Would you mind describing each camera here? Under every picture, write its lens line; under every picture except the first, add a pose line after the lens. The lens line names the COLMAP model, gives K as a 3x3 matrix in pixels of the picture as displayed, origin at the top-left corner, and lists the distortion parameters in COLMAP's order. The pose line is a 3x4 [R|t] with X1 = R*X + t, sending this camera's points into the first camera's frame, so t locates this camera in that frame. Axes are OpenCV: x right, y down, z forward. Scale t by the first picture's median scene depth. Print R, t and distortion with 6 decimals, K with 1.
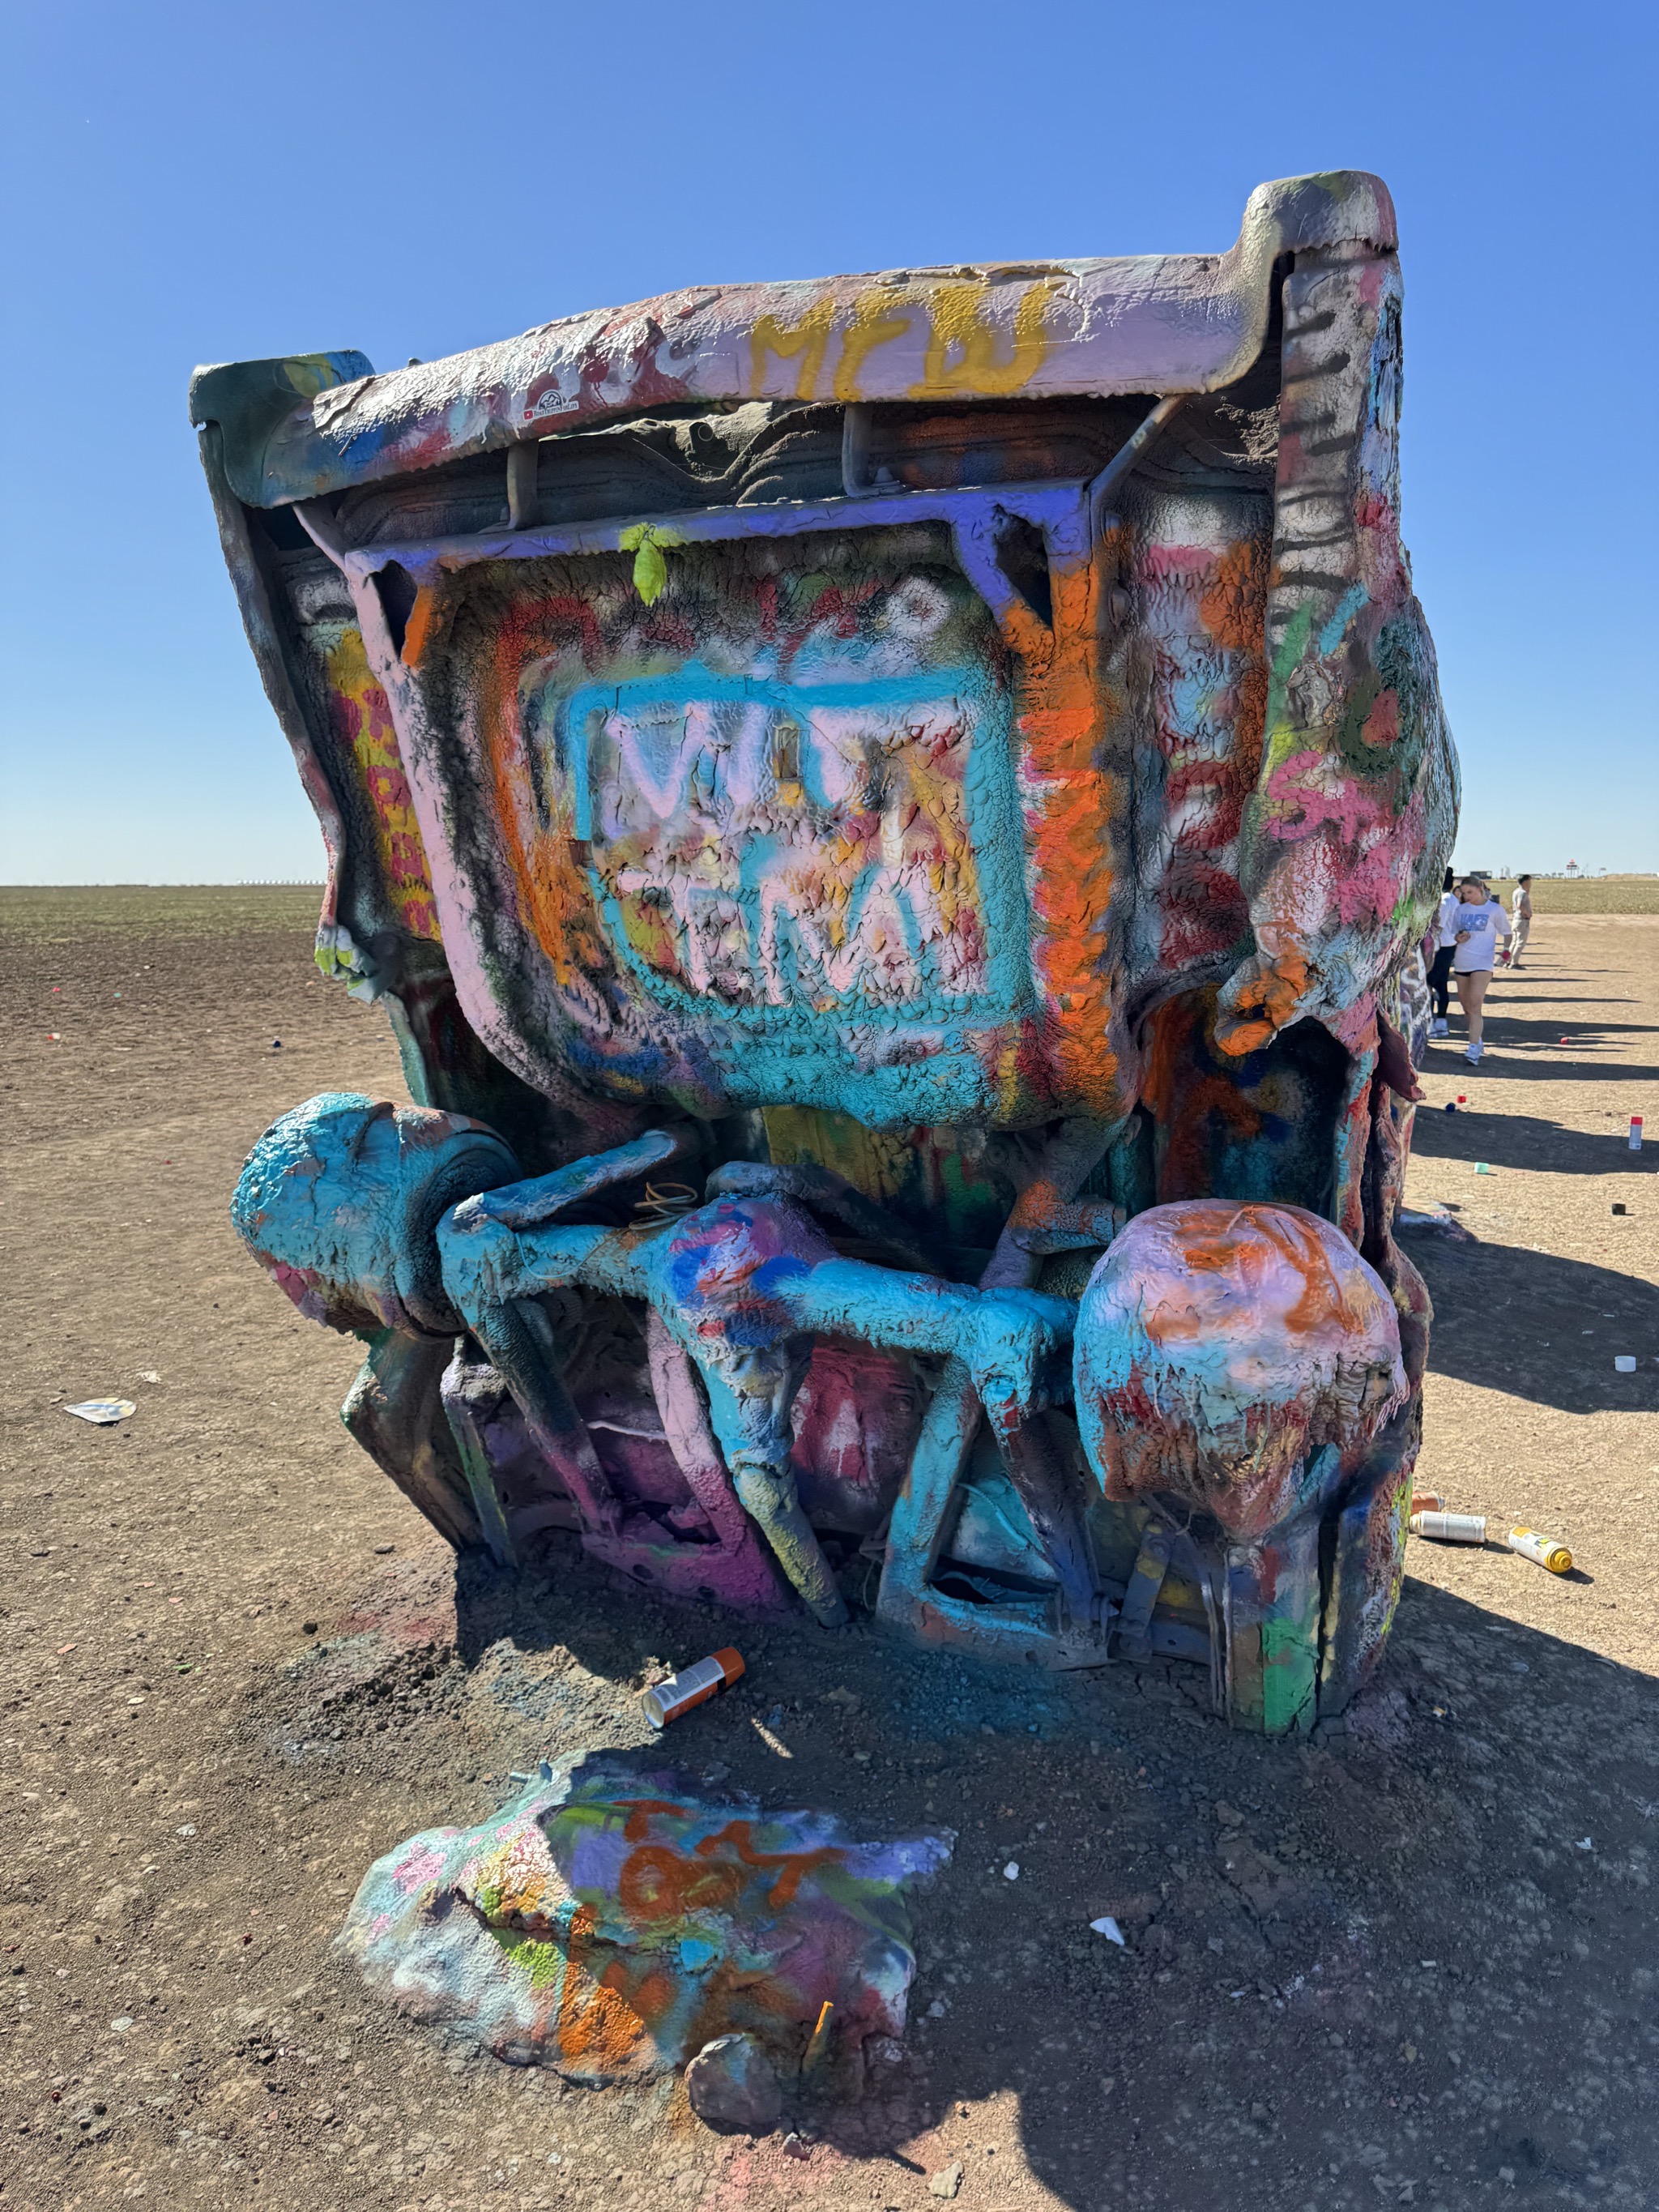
lens RADIAL K [[1729.6, 0, 832.4], [0, 1729.6, 1128.1], [0, 0, 1]] dist [0.174290, -0.364778]
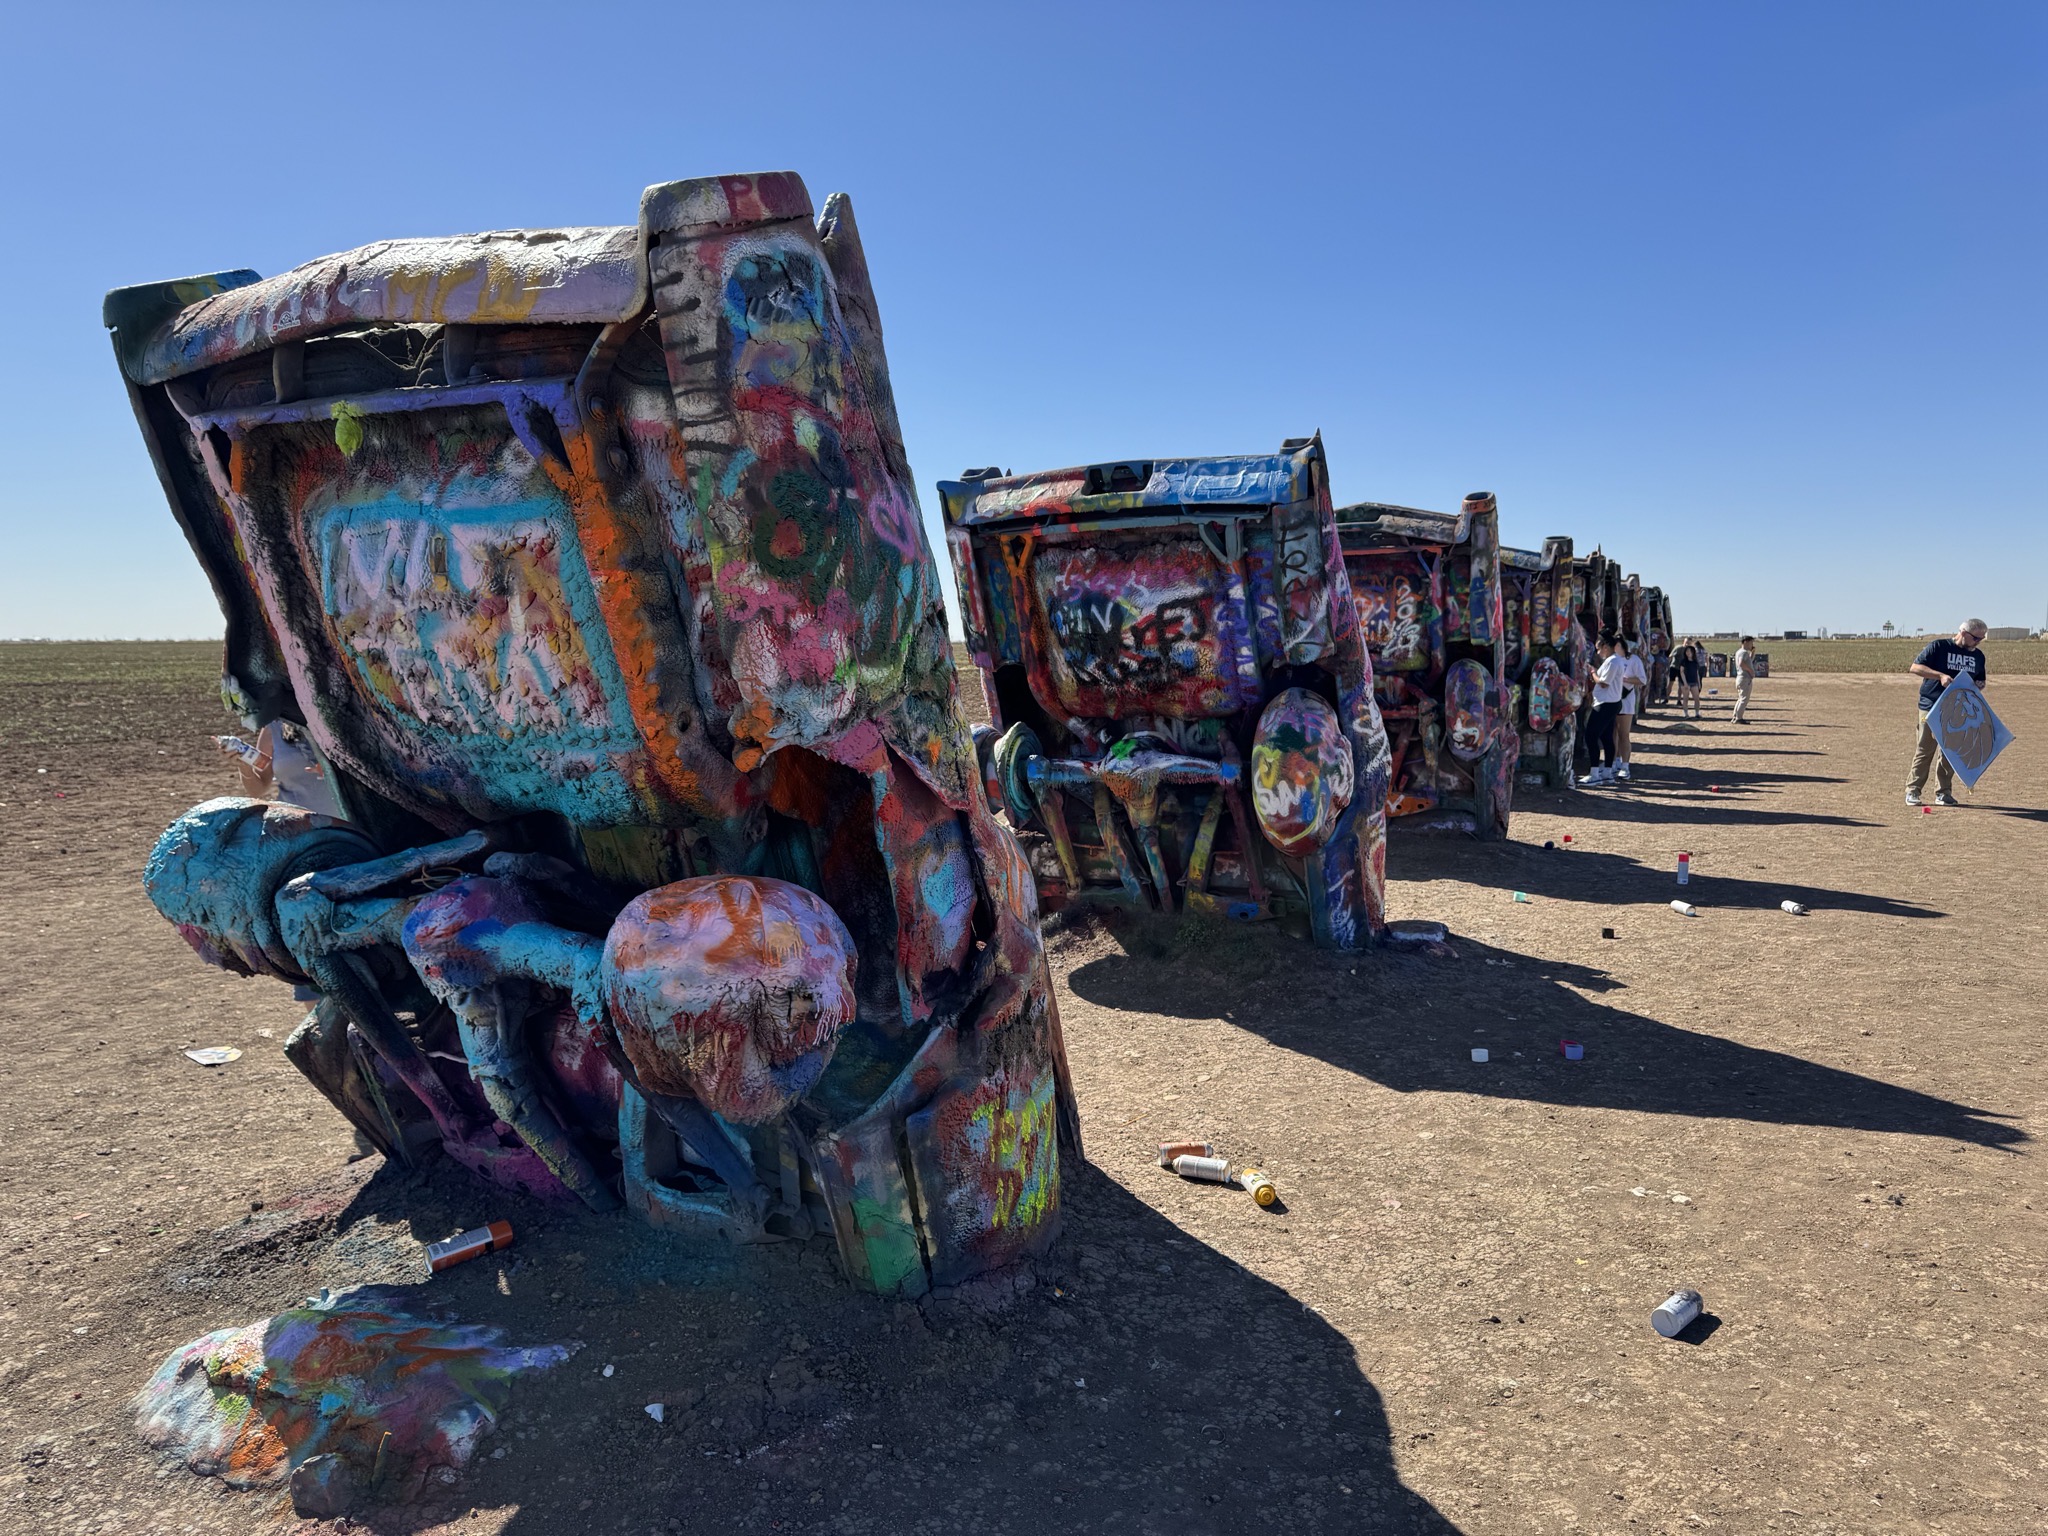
lens RADIAL K [[1620.8, 0, 1024.1], [0, 1620.8, 786.5], [0, 0, 1]] dist [0.078152, -0.110274]
pose [[0.995307, 0.011622, -0.096070, 0.546413], [-0.016320, 0.998702, -0.048259, 0.027377], [0.095385, 0.049601, 0.994204, -0.253979]]
